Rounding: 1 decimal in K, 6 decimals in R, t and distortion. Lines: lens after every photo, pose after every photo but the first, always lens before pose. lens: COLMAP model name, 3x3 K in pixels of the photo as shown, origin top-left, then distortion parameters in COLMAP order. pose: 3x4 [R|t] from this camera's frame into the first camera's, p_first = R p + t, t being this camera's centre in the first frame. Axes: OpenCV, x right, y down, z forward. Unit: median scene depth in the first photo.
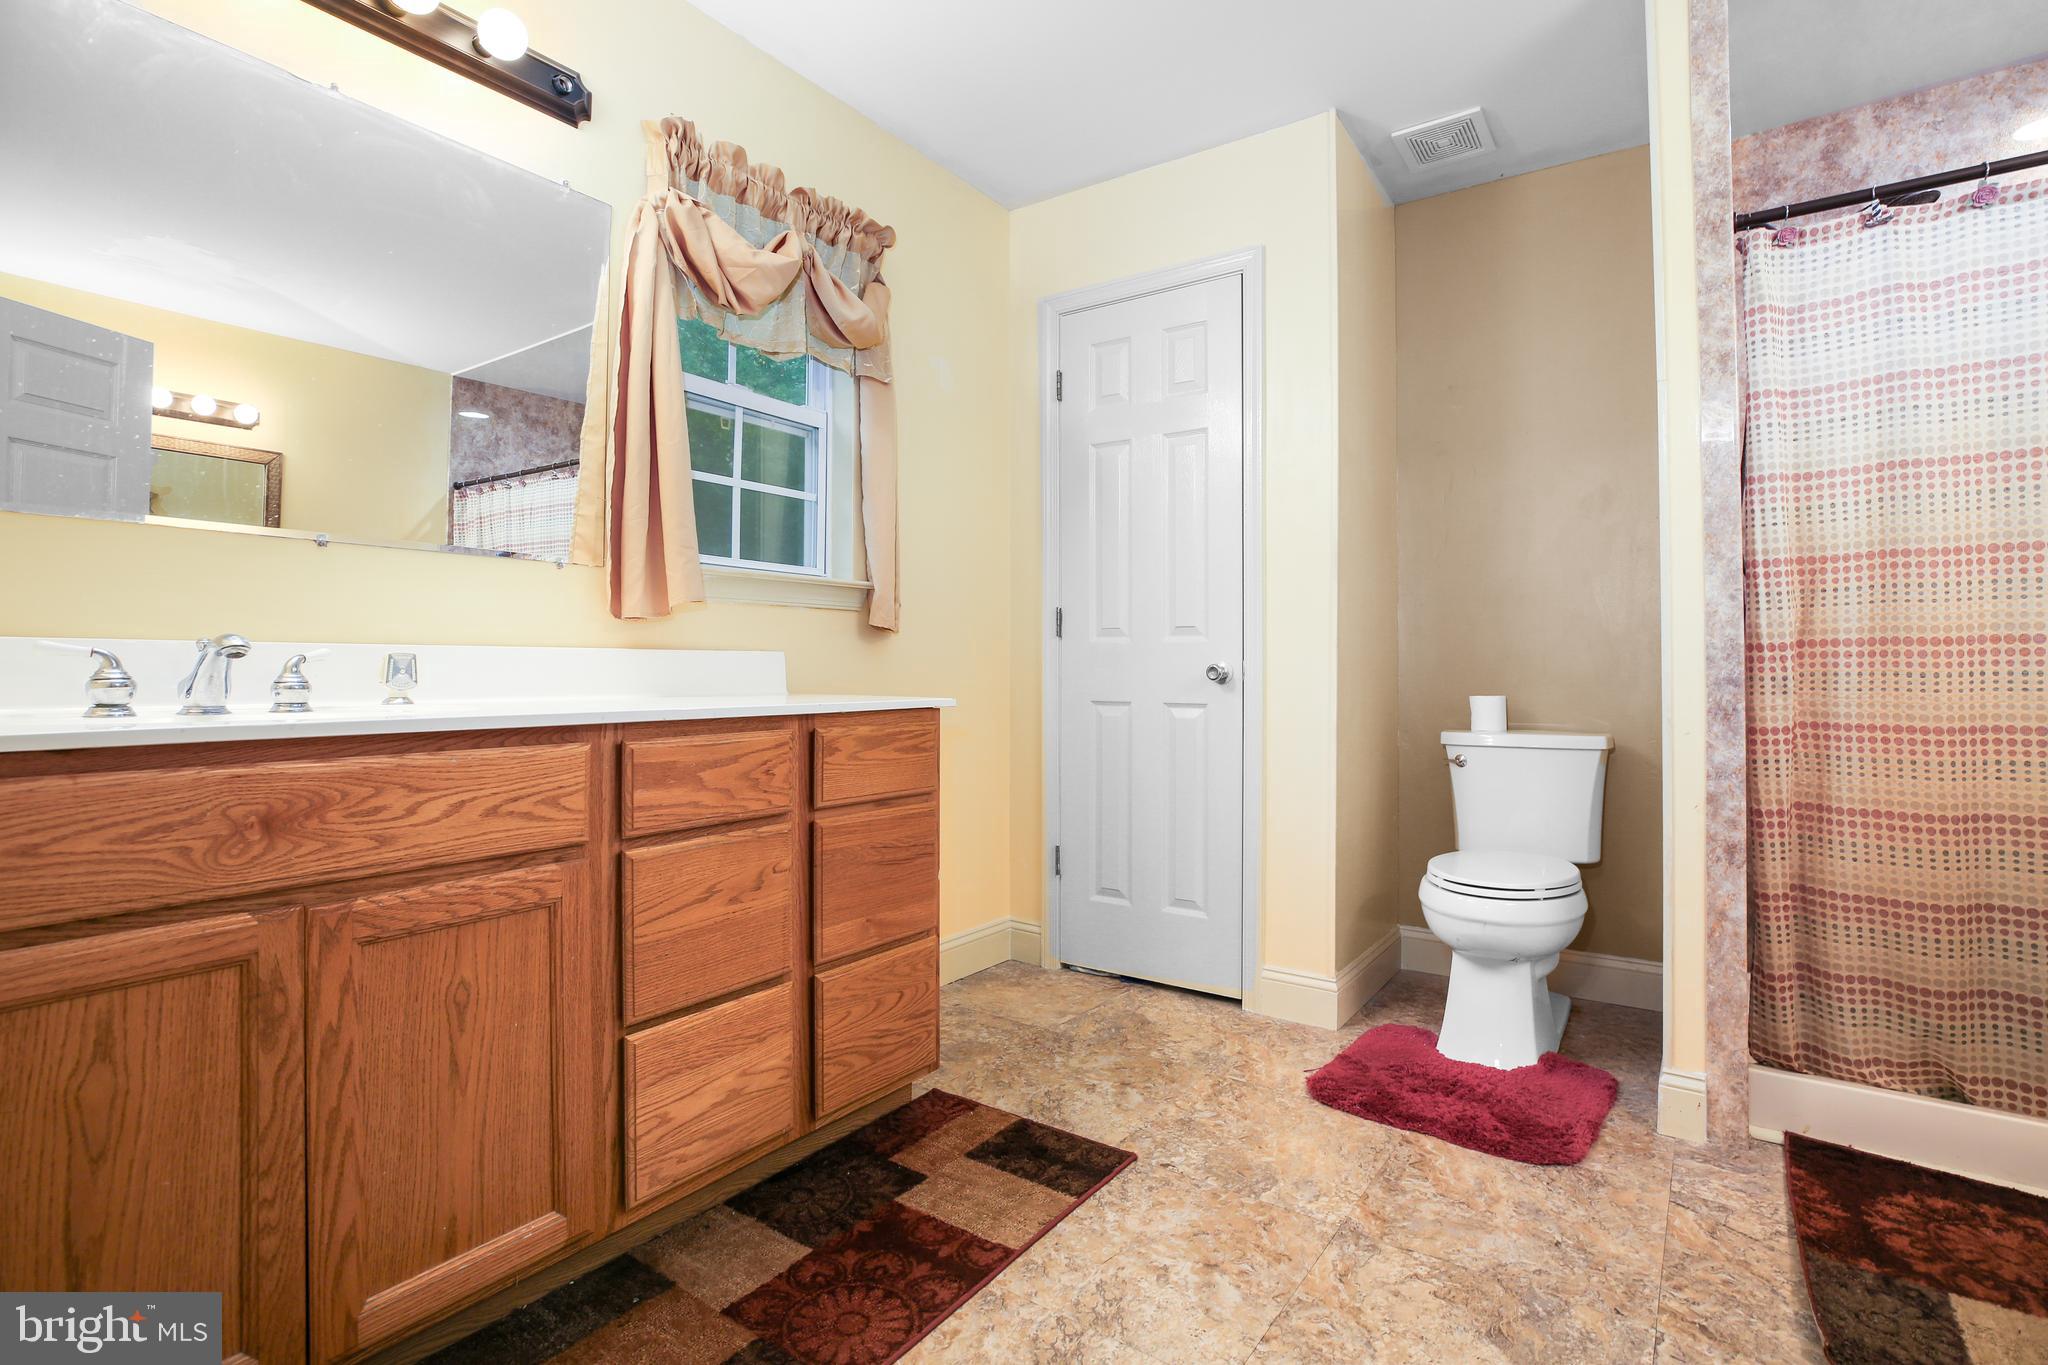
lens RADIAL K [[972.6, 0, 1050.6], [0, 972.6, 657.7], [0, 0, 1]] dist [-0.014539, 0.001569]
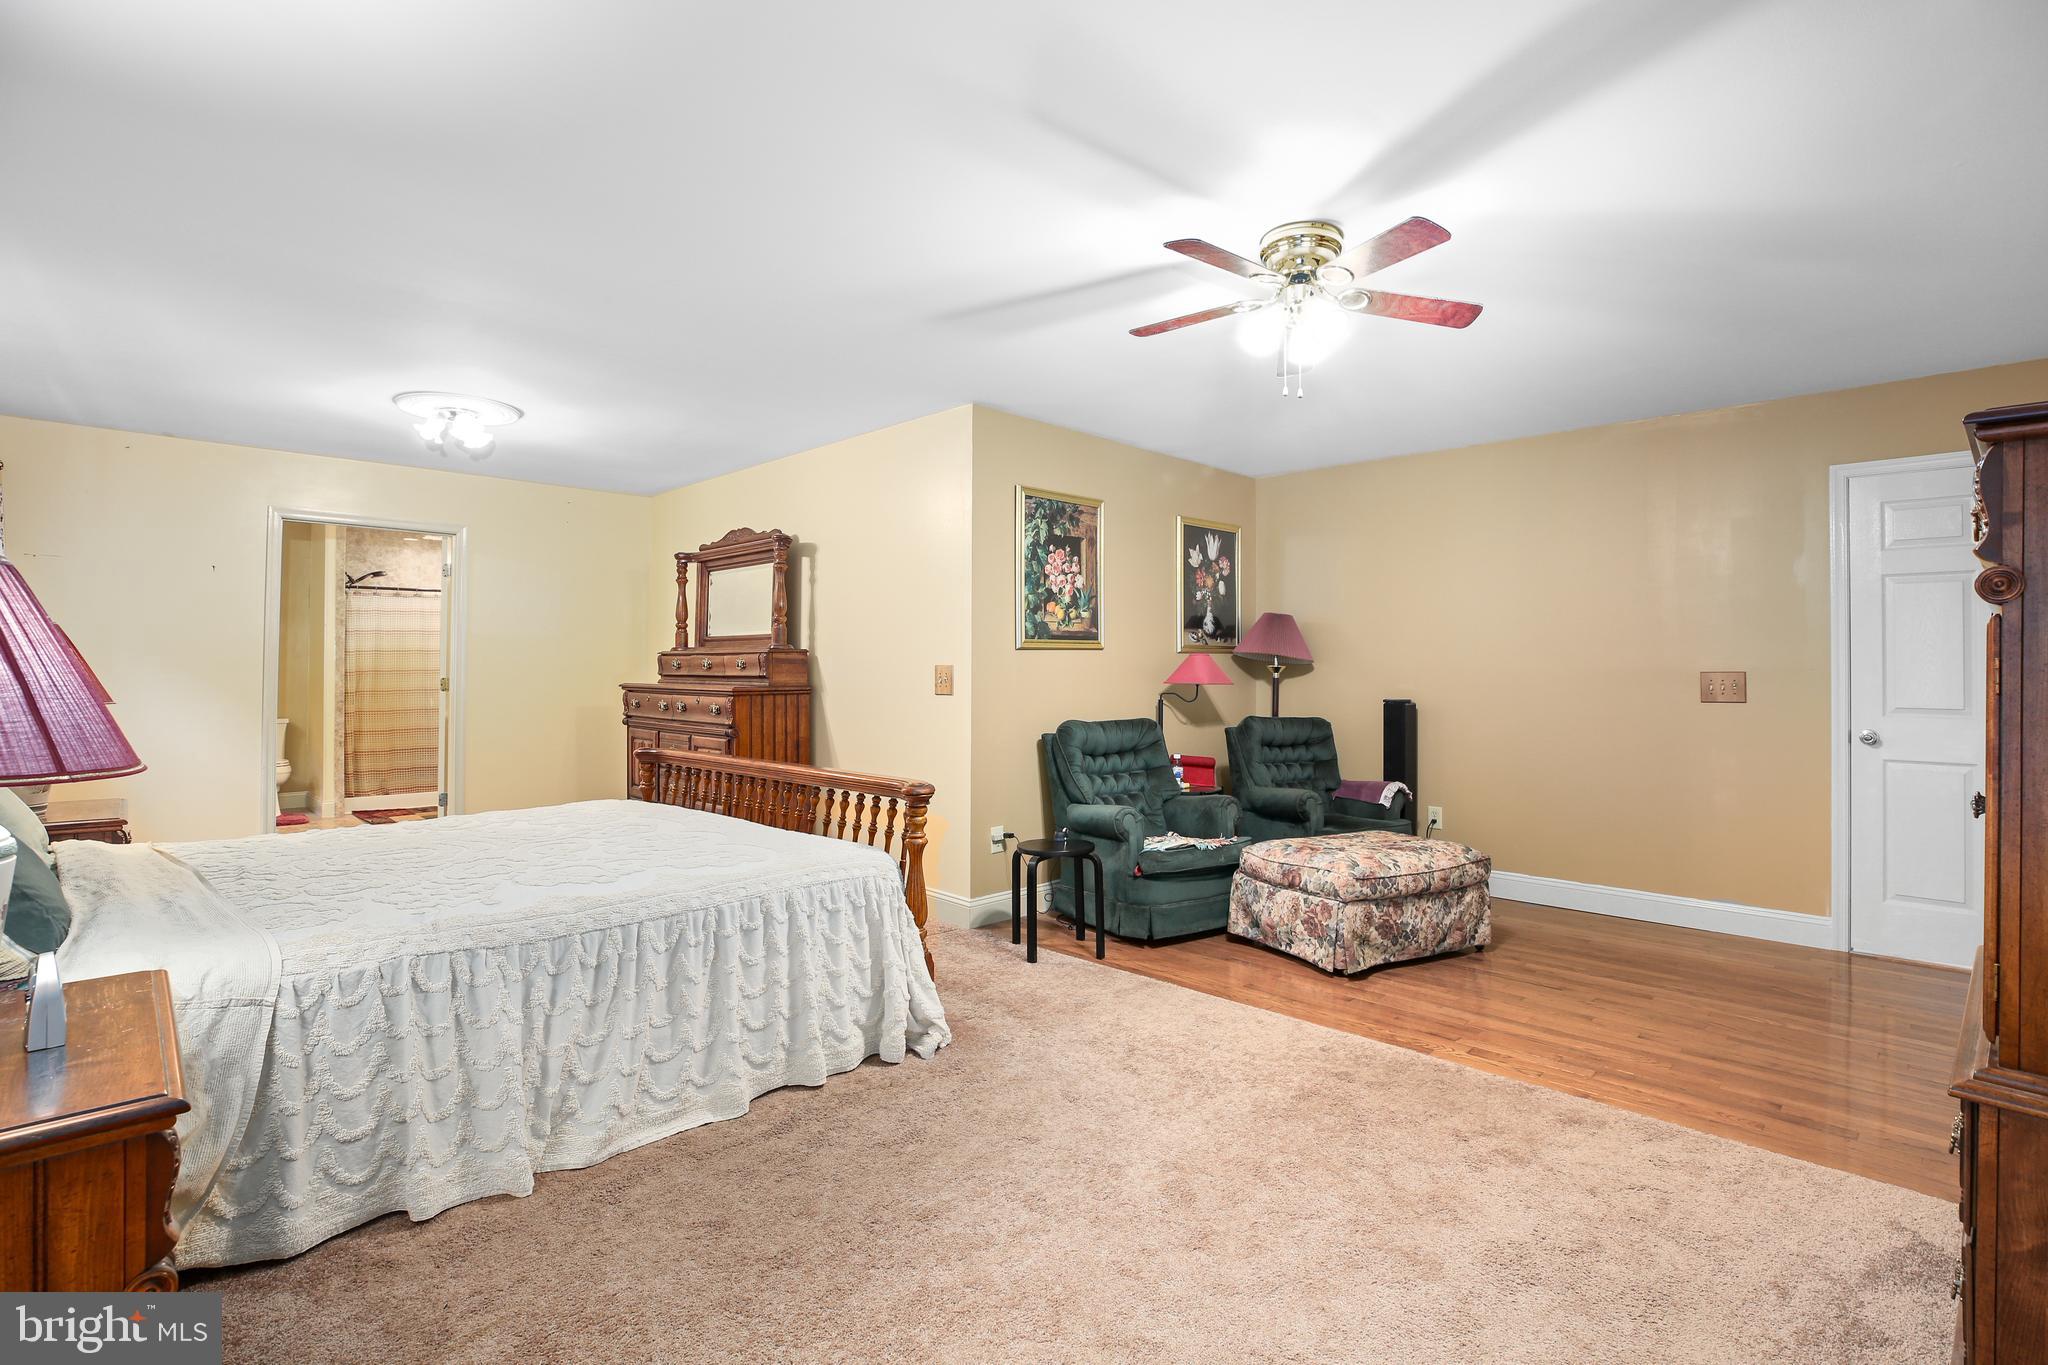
lens RADIAL K [[972.6, 0, 1023.1], [0, 972.6, 669.0], [0, 0, 1]] dist [-0.014539, 0.001569]
pose [[0.199813, 0.006743, 0.979811, -2.734646], [-0.020991, 0.999776, -0.002599, -0.163732], [-0.979609, -0.020048, 0.199910, -2.645854]]
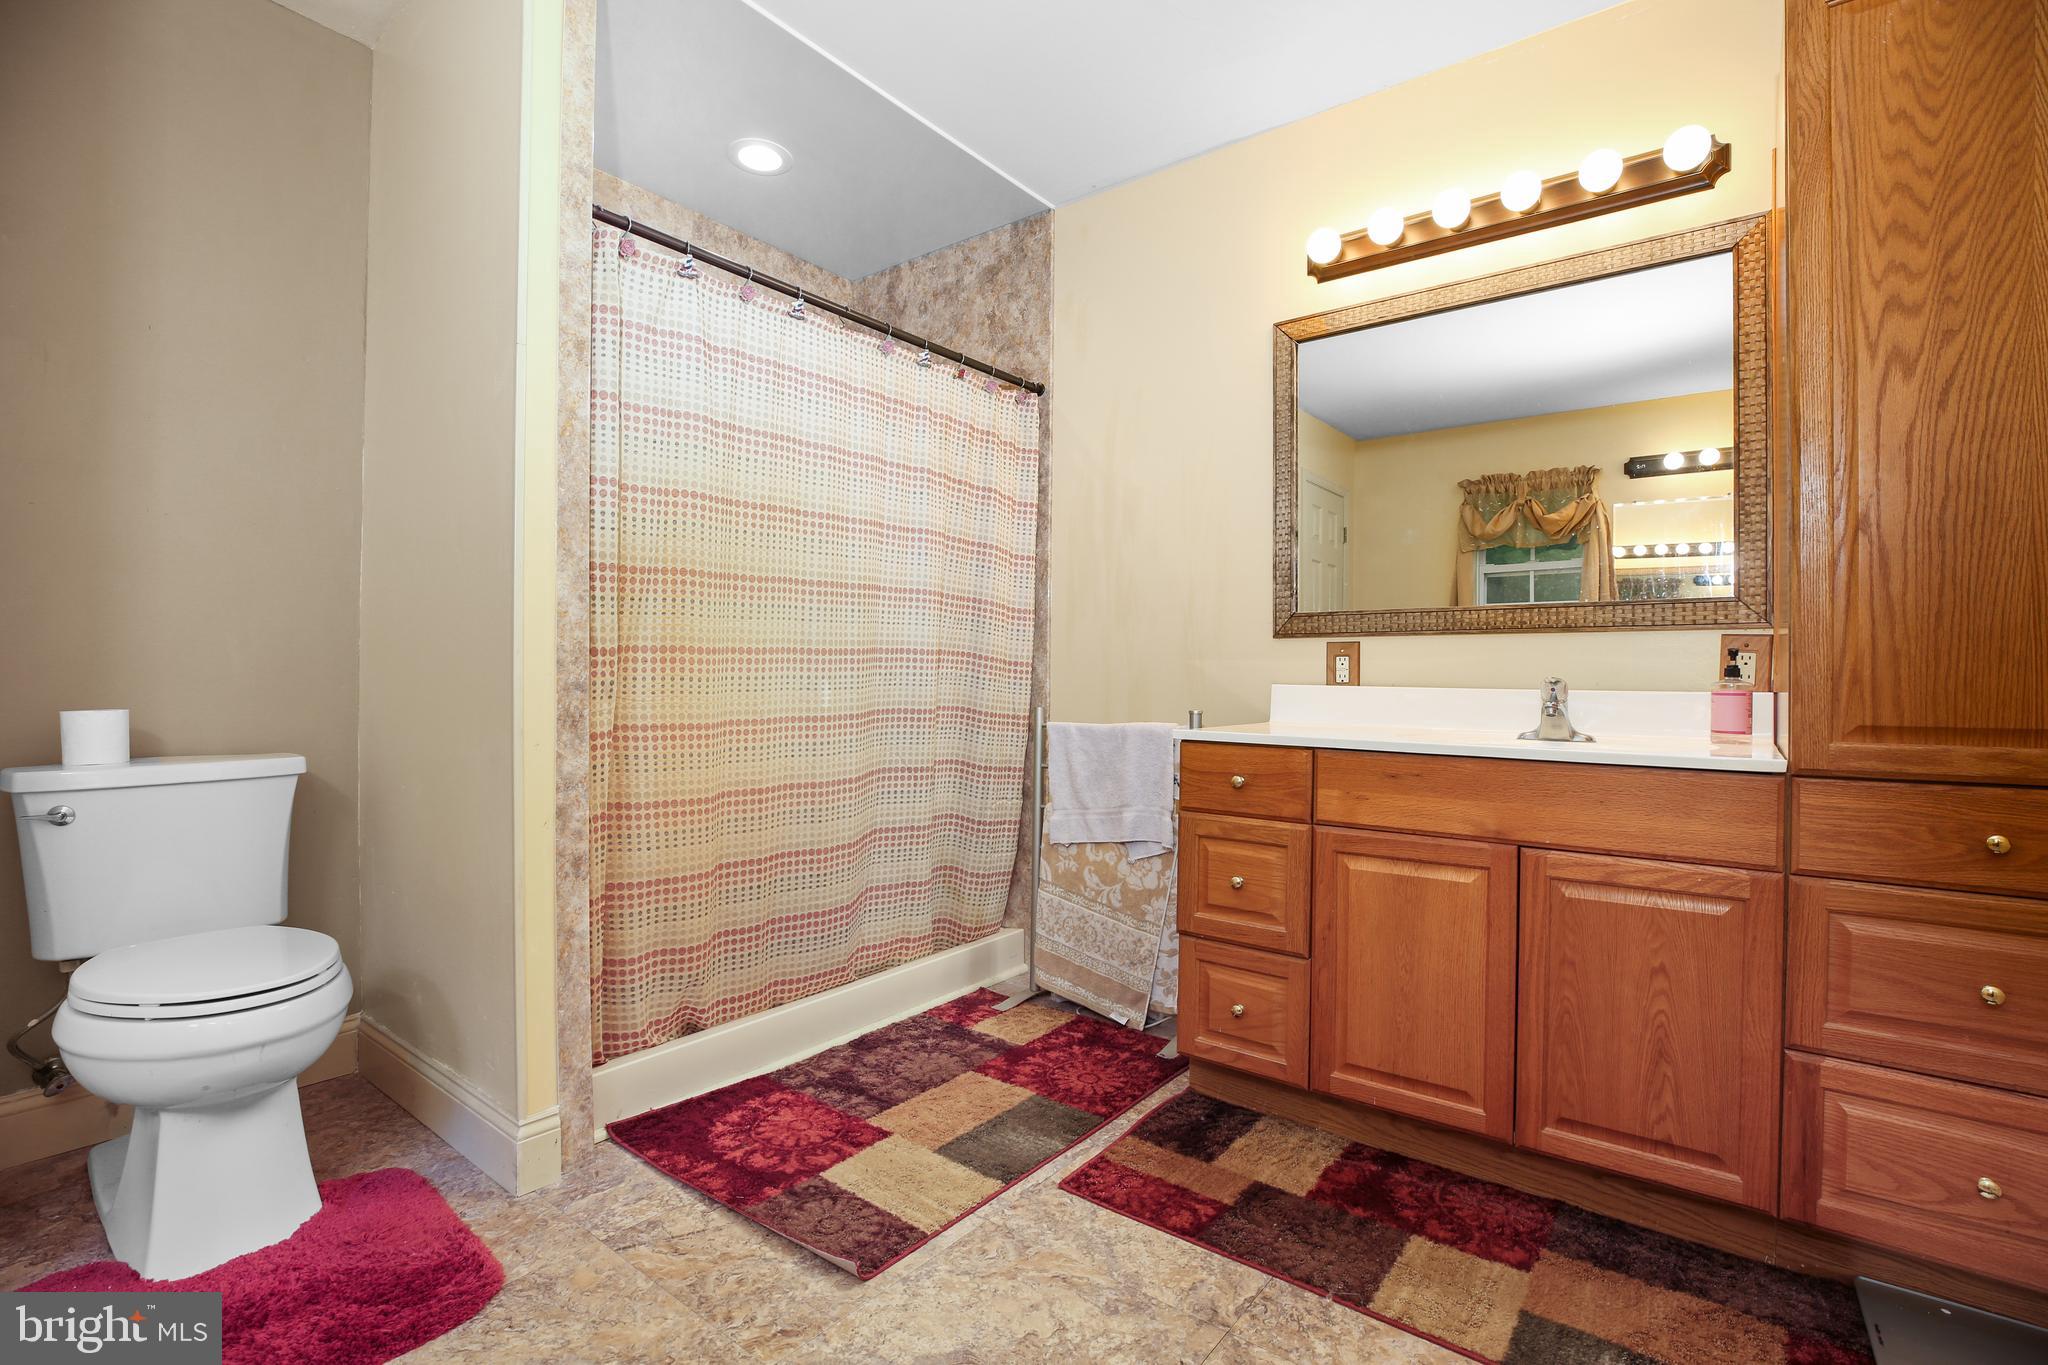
lens RADIAL K [[934.3, 0, 1026.0], [0, 934.3, 684.2], [0, 0, 1]] dist [-0.026738, 0.003911]
pose [[0.056874, -0.007609, 0.998352, -0.189870], [-0.019120, 0.999779, 0.008709, 0.006026], [-0.998198, -0.019584, 0.056716, 0.513006]]
